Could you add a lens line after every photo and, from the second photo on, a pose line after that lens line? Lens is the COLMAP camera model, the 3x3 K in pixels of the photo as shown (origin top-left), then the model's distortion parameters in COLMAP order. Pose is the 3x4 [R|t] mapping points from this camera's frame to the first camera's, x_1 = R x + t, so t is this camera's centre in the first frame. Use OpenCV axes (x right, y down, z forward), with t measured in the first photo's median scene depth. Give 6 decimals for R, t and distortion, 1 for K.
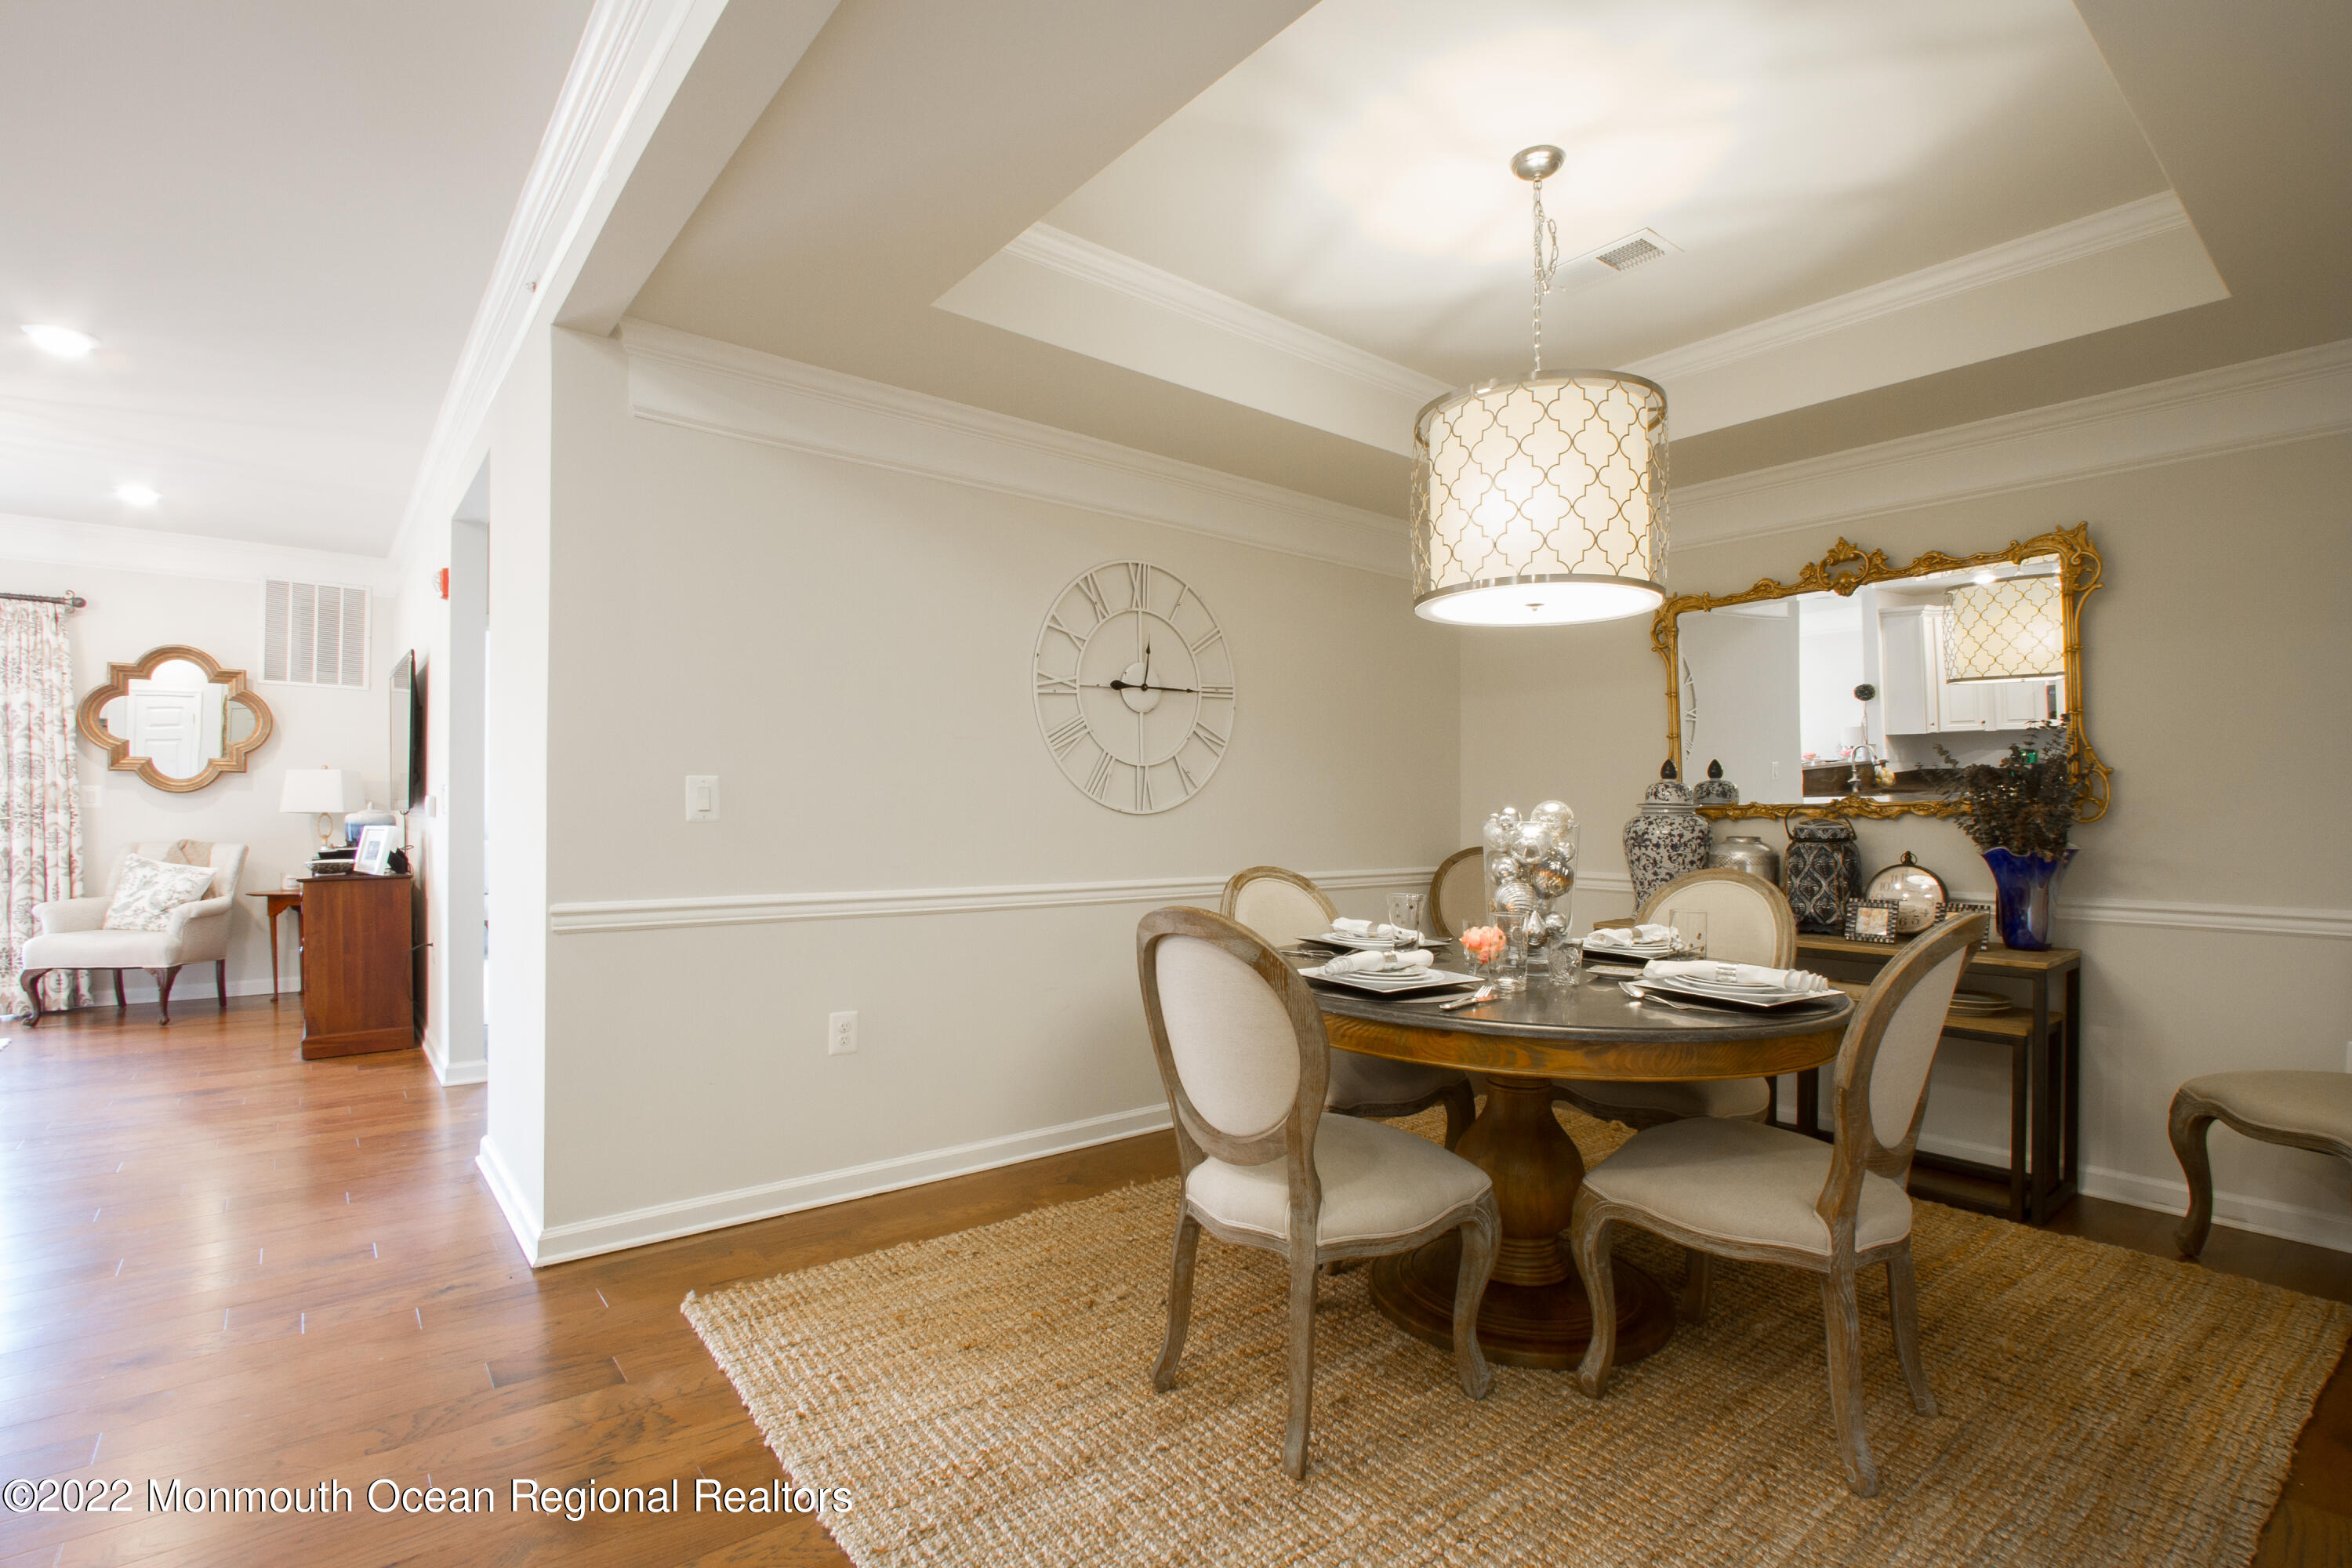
lens RADIAL K [[1104.8, 0, 1179.2], [0, 1104.8, 819.9], [0, 0, 1]] dist [-0.024486, 0.004809]
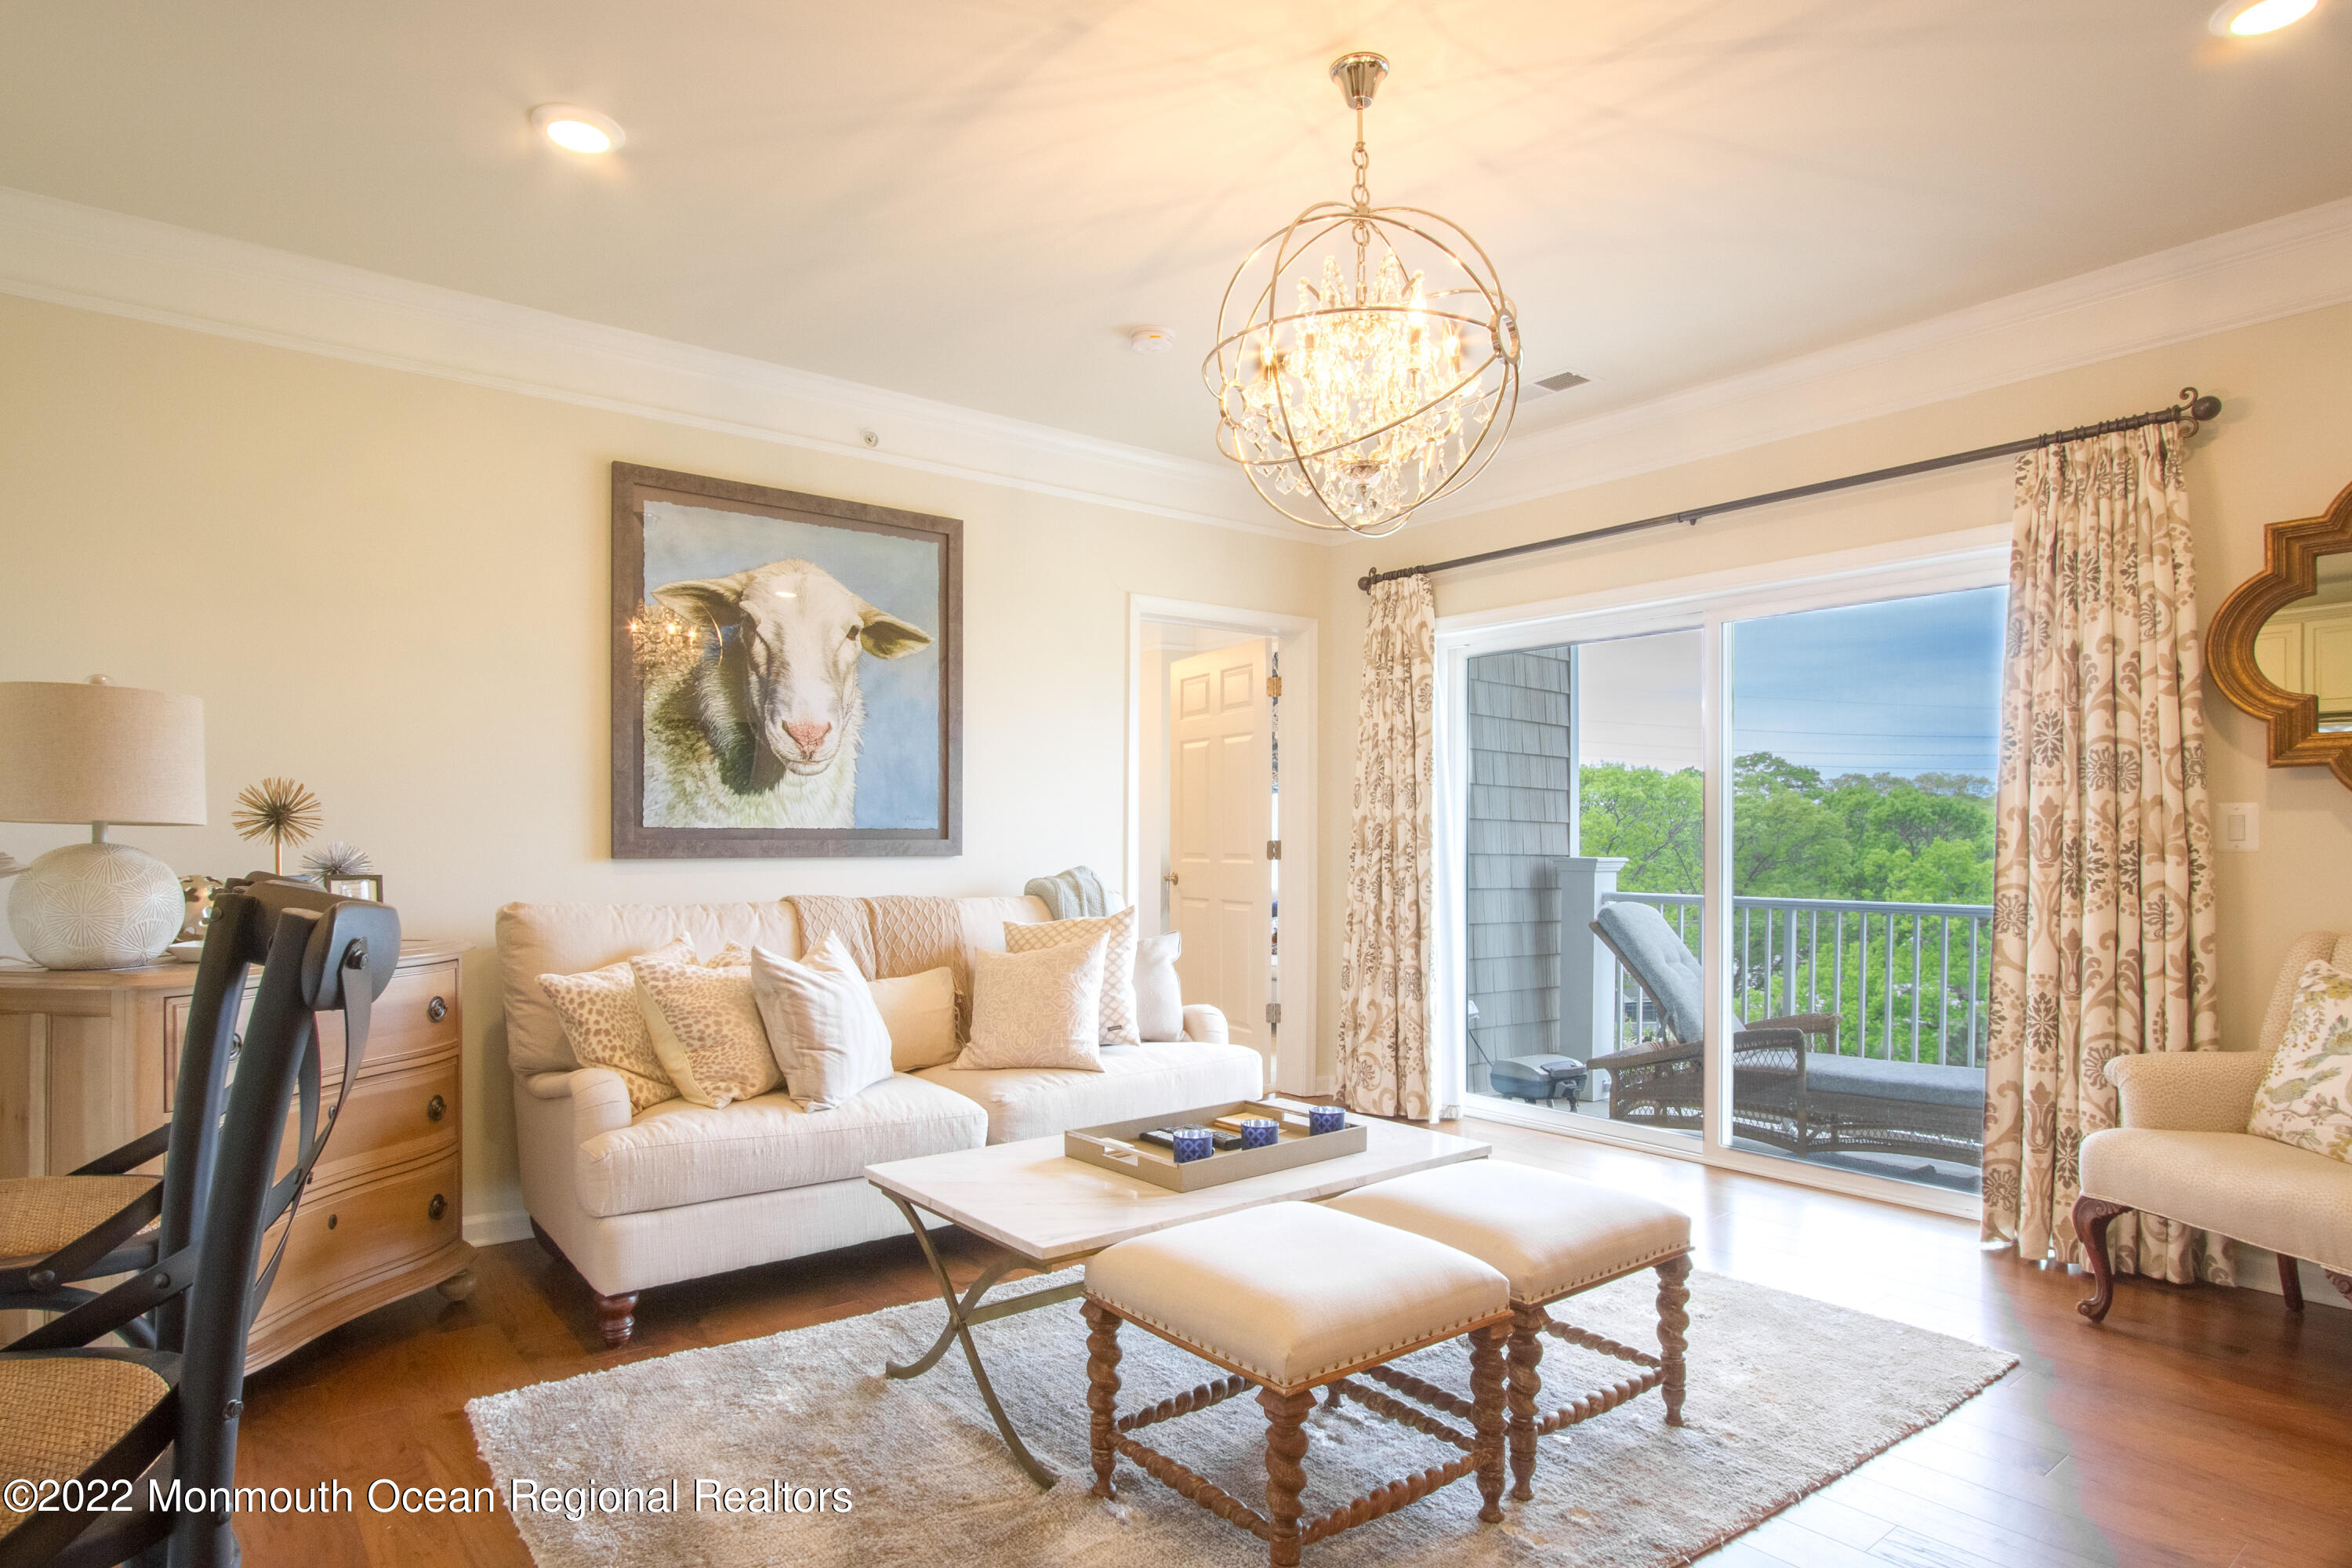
lens RADIAL K [[1291.0, 0, 1146.7], [0, 1291.0, 834.5], [0, 0, 1]] dist [-0.021398, 0.005871]
pose [[-0.015916, -0.011914, -0.999802, -0.478903], [-0.011149, 0.999869, -0.011737, -0.006994], [0.999811, 0.010960, -0.016047, 0.571926]]
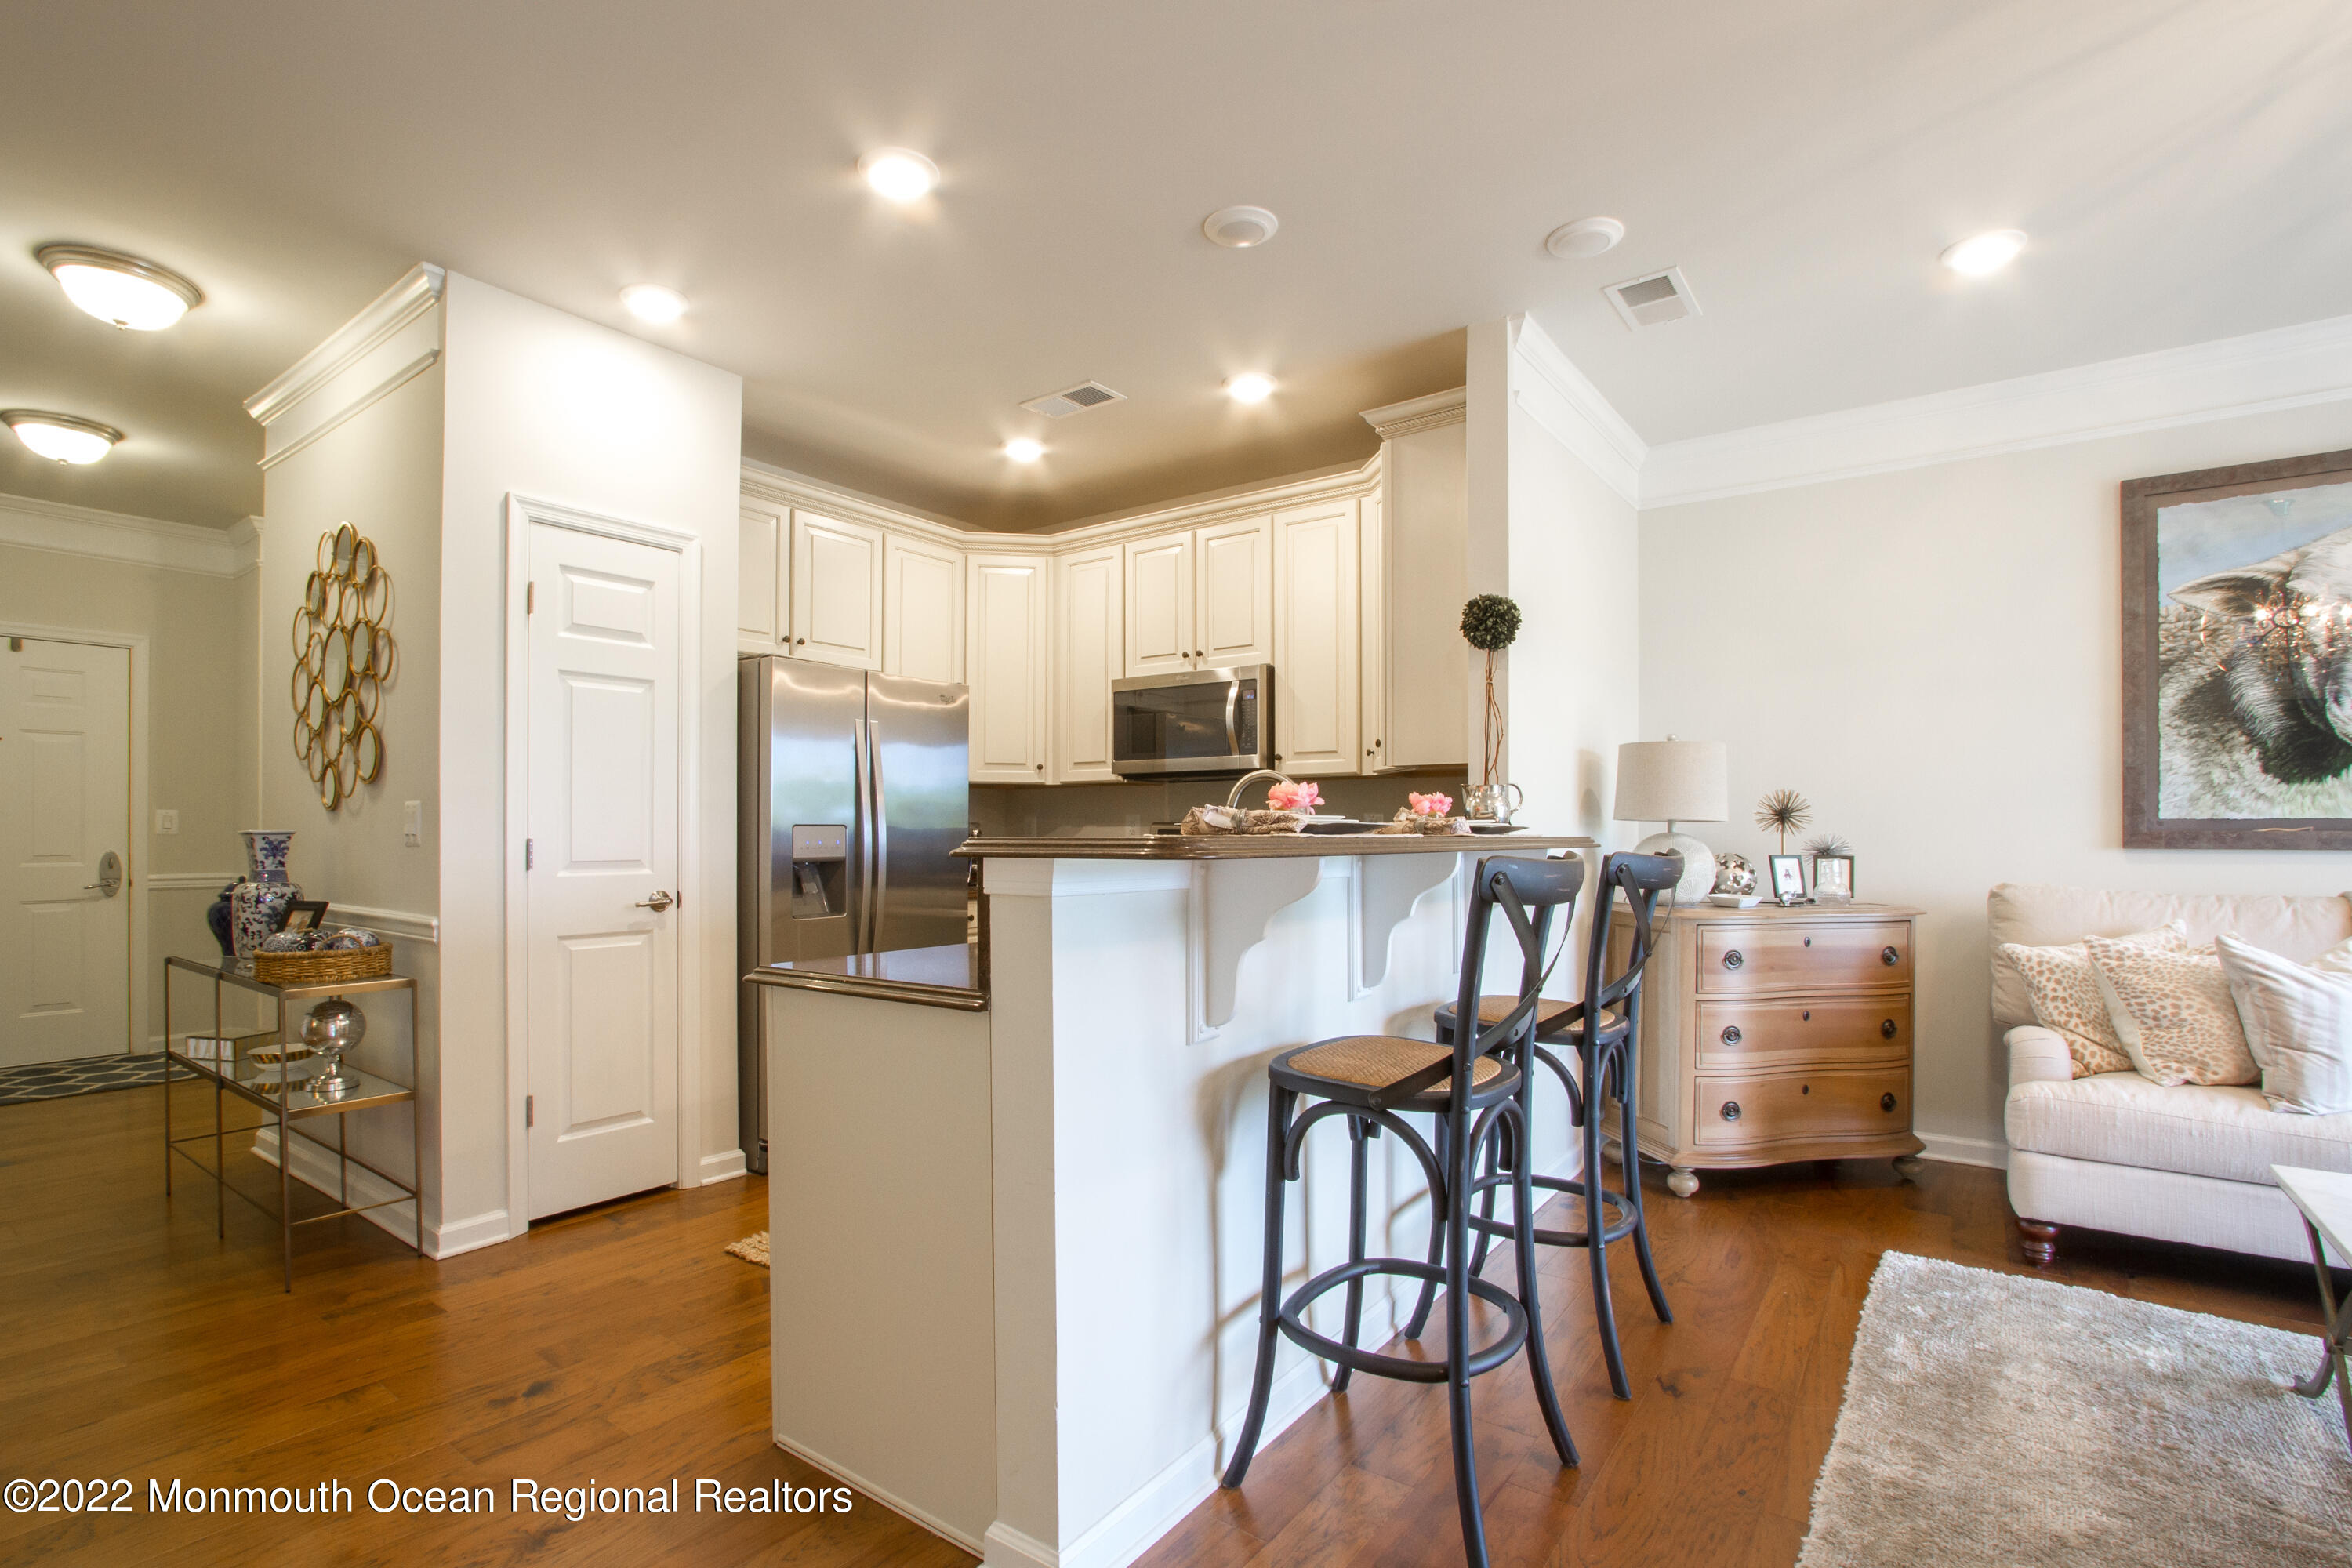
lens RADIAL K [[1104.8, 0, 1173.0], [0, 1104.8, 831.4], [0, 0, 1]] dist [-0.024486, 0.004809]
pose [[-0.968569, -0.011106, -0.248495, -0.474160], [-0.013198, 0.999890, 0.006756, -0.005865], [0.248393, 0.009824, -0.968609, 0.742923]]
